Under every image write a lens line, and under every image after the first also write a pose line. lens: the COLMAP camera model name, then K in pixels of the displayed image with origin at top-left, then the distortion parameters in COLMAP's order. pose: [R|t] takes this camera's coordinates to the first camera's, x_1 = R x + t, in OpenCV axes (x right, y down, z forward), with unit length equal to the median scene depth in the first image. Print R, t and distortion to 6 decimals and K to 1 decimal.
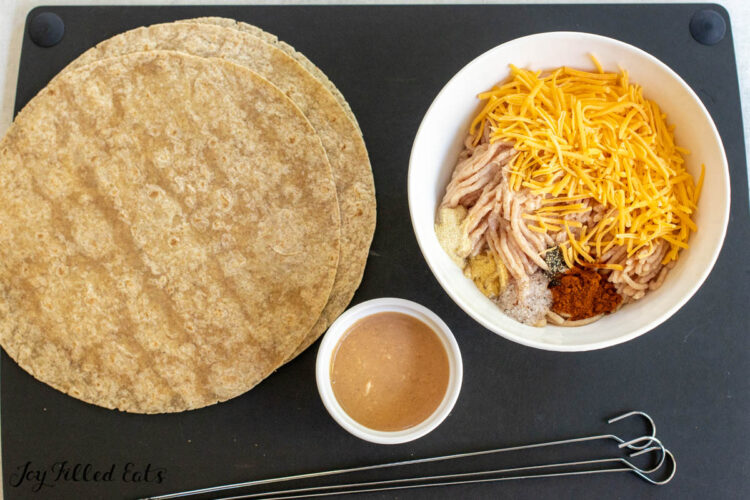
lens RADIAL K [[1408.8, 0, 375.0], [0, 1408.8, 250.0], [0, 0, 1]] dist [0.032949, -0.198652]
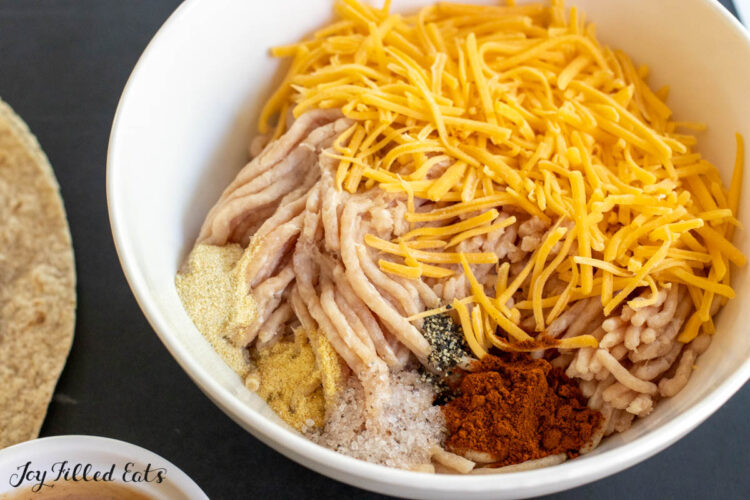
lens RADIAL K [[1408.8, 0, 375.0], [0, 1408.8, 250.0], [0, 0, 1]] dist [0.032949, -0.198652]
pose [[0.997928, -0.024991, 0.059295, 0.079880], [0.047366, 0.909026, -0.414040, 0.166381], [-0.043554, 0.415990, 0.908325, 0.583720]]
